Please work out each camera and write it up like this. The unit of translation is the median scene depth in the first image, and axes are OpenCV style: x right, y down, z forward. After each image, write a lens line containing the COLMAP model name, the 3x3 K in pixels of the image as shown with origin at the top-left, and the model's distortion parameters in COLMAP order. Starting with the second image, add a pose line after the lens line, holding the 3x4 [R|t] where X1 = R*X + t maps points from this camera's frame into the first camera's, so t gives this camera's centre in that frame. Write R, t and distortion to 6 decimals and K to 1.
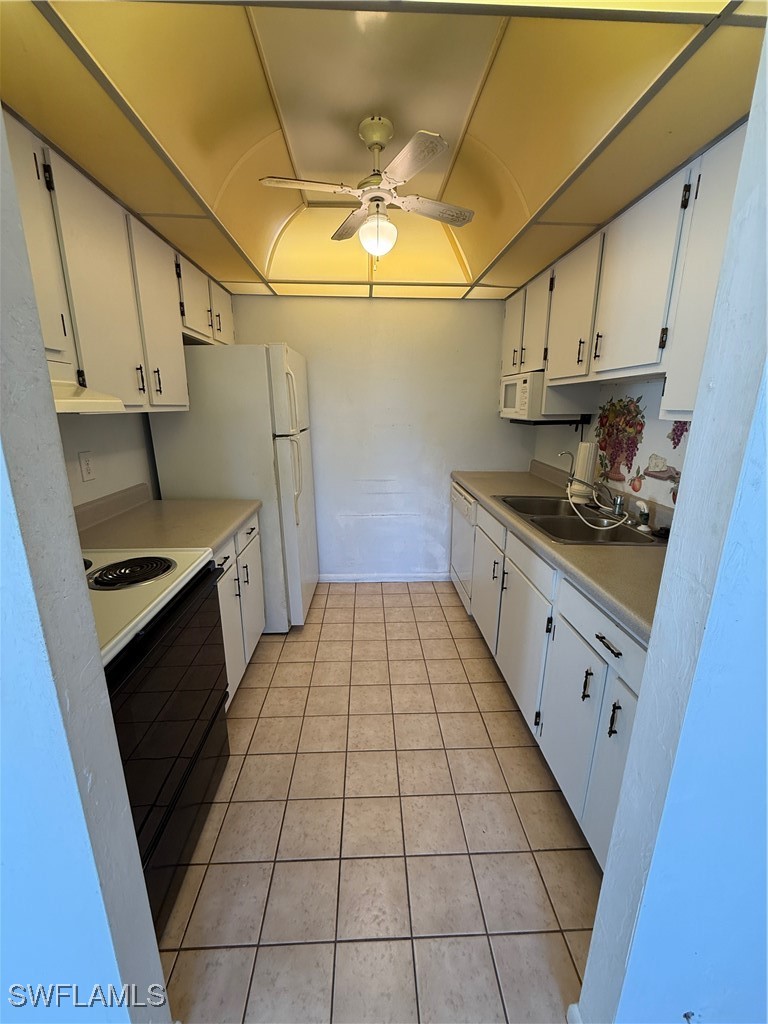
lens RADIAL K [[407.9, 0, 373.4], [0, 407.9, 510.6], [0, 0, 1]] dist [-0.004070, 0.000912]
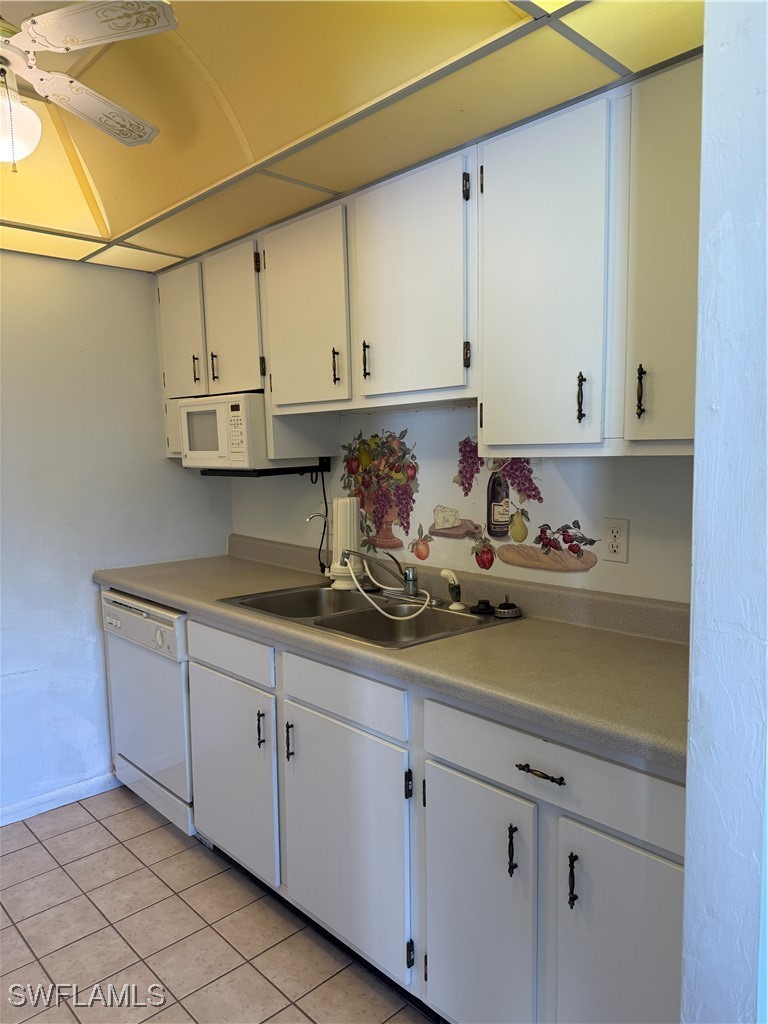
lens RADIAL K [[724.0, 0, 380.0], [0, 724.0, 519.6], [0, 0, 1]] dist [0.052851, -0.057762]
pose [[0.751767, -0.088626, 0.653447, -0.207100], [0.189249, 0.978239, -0.085047, -0.020165], [-0.631690, 0.187600, 0.752180, 0.079618]]
